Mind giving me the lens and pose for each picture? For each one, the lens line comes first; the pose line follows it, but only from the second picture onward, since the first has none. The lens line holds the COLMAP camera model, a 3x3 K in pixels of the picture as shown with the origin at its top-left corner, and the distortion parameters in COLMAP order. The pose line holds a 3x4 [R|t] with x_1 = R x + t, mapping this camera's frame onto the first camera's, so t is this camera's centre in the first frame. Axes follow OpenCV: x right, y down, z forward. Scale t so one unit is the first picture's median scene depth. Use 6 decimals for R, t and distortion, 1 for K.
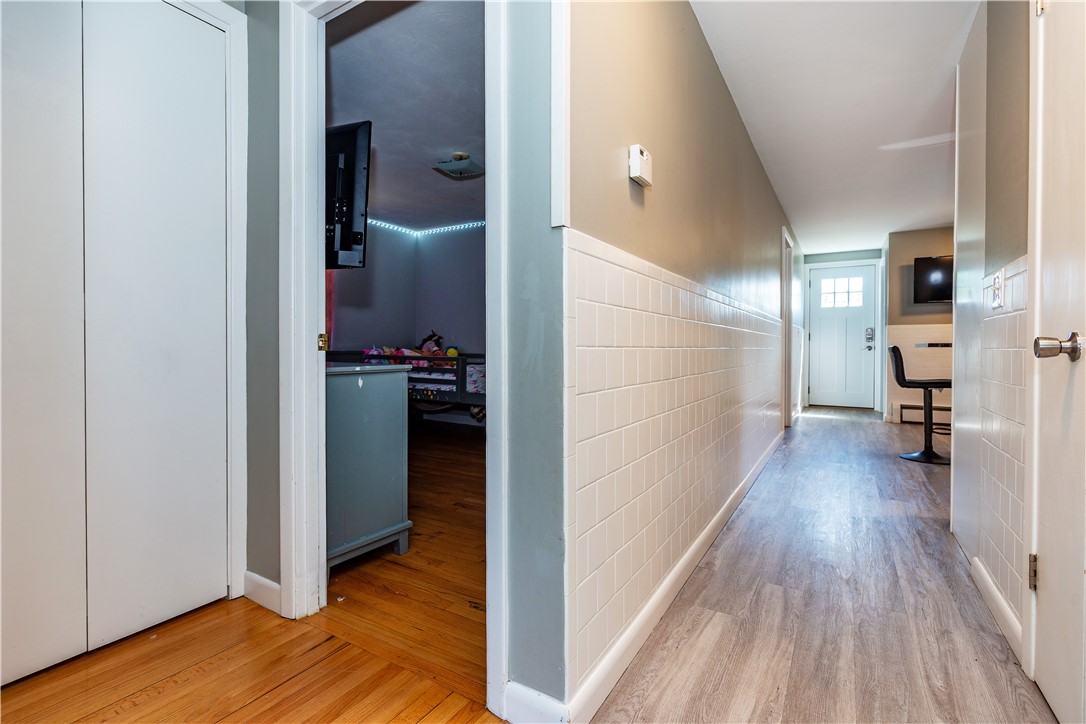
lens RADIAL K [[504.6, 0, 538.2], [0, 504.6, 355.0], [0, 0, 1]] dist [-0.001267, 0.000307]
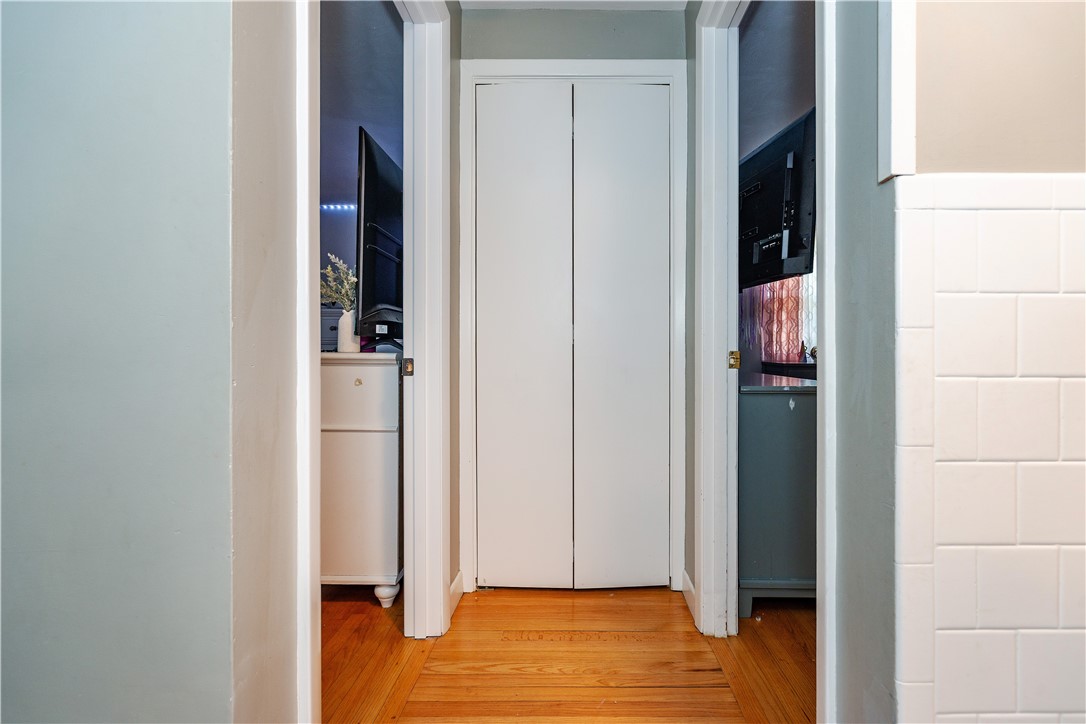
lens RADIAL K [[504.6, 0, 572.4], [0, 504.6, 359.1], [0, 0, 1]] dist [-0.001267, 0.000307]
pose [[0.525647, 0.003324, -0.850696, 0.228539], [-0.011003, 0.999935, -0.002892, -0.020002], [0.850632, 0.010880, 0.525650, 0.229608]]
